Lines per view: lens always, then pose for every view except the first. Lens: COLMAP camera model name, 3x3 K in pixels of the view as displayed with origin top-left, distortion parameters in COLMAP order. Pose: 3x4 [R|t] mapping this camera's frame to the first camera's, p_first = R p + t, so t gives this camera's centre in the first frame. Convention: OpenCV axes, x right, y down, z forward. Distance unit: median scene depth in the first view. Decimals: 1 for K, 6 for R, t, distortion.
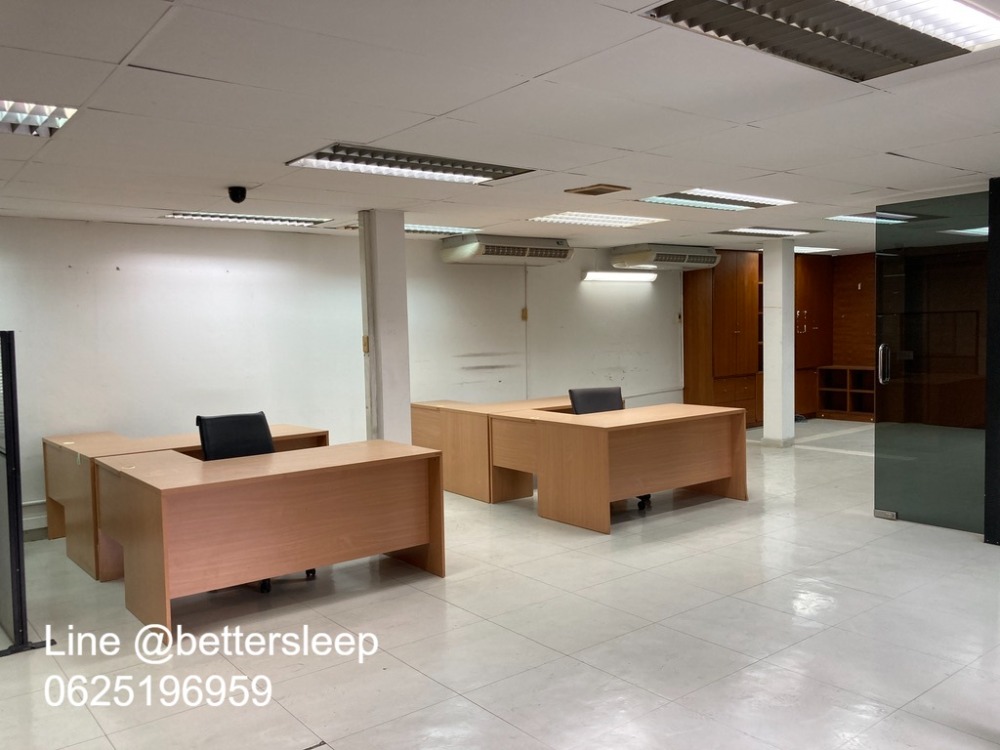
lens RADIAL K [[809.5, 0, 495.8], [0, 809.5, 370.5], [0, 0, 1]] dist [0.038366, -0.046924]
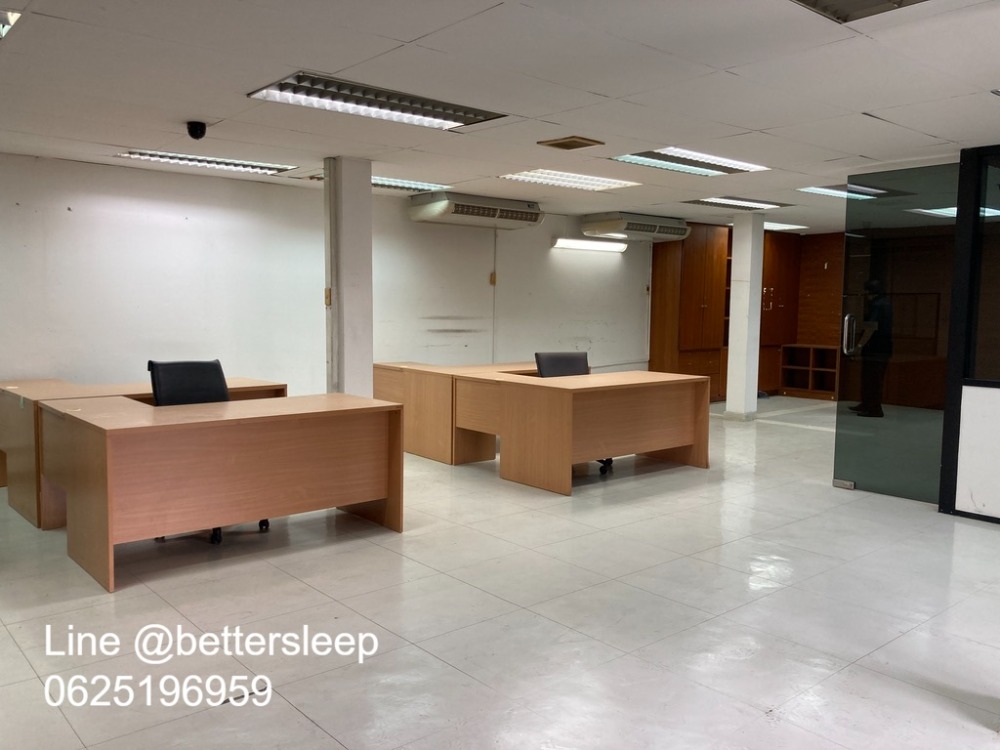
lens RADIAL K [[809.5, 0, 497.9], [0, 809.5, 368.4], [0, 0, 1]] dist [0.038366, -0.046924]
pose [[0.998559, 0.030931, 0.043861, 0.002715], [-0.031969, 0.999220, 0.023163, 0.023938], [-0.043111, -0.024532, 0.998769, 0.016570]]
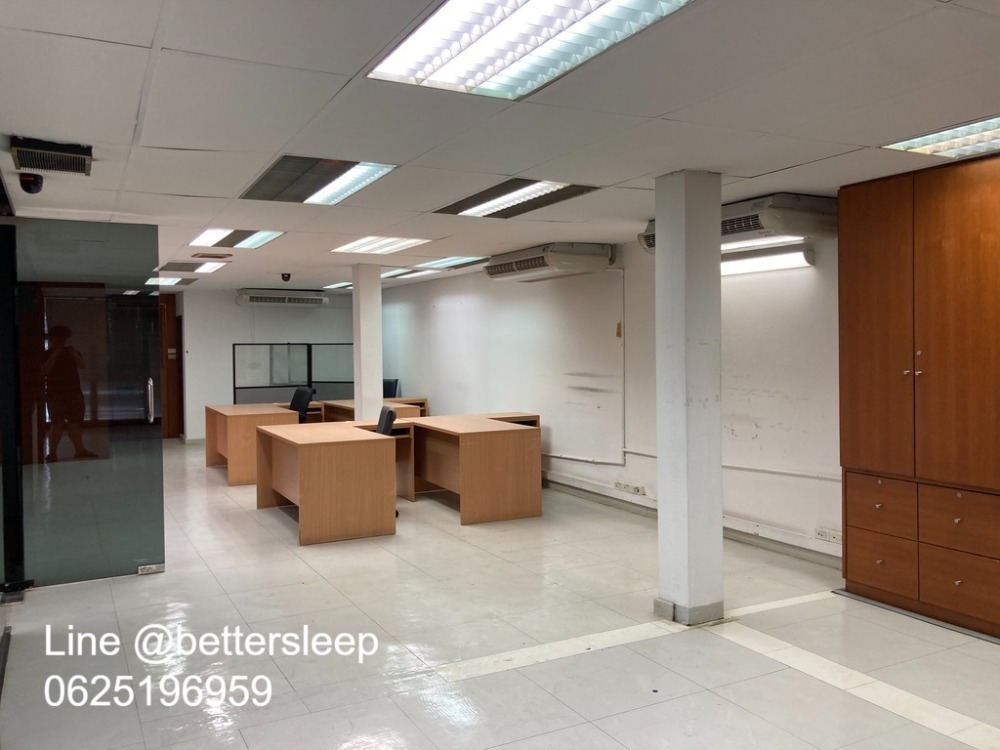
lens RADIAL K [[809.5, 0, 494.4], [0, 809.5, 369.2], [0, 0, 1]] dist [0.038366, -0.046924]
pose [[-0.176531, 0.057778, -0.982598, 1.235936], [-0.040725, 0.996992, 0.065941, -0.112743], [0.983452, 0.051657, -0.173647, 1.454805]]
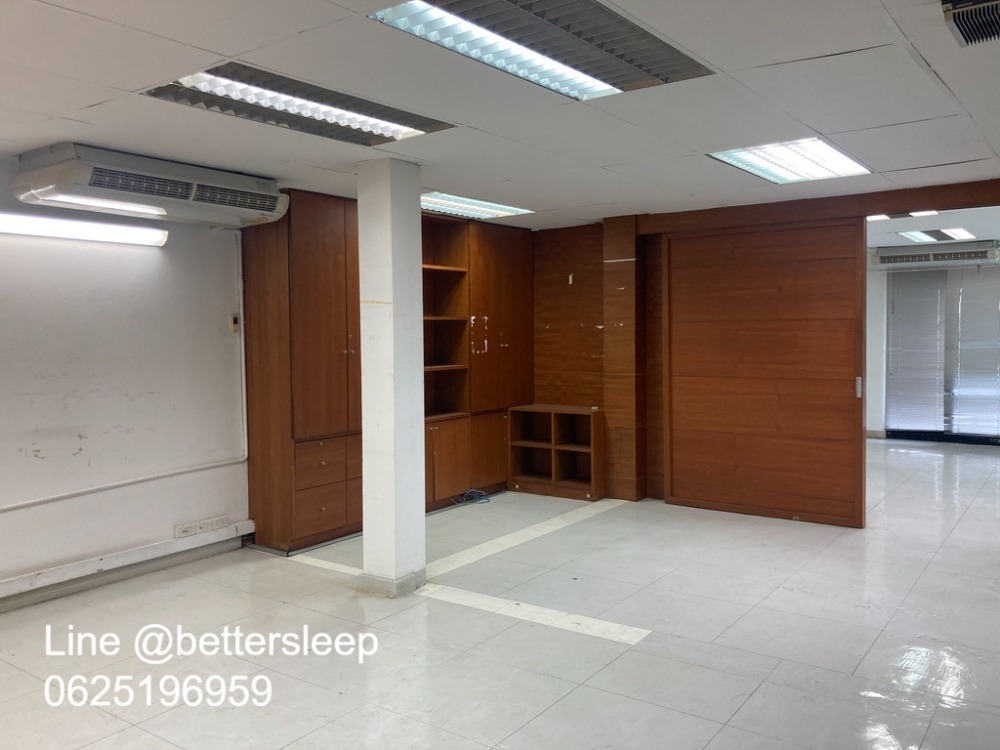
lens RADIAL K [[809.5, 0, 507.8], [0, 809.5, 373.4], [0, 0, 1]] dist [0.038366, -0.046924]
pose [[0.959205, 0.000613, 0.282710, 0.415247], [0.002399, 0.999944, -0.010306, -0.045689], [-0.282700, 0.010564, 0.959150, 0.771338]]
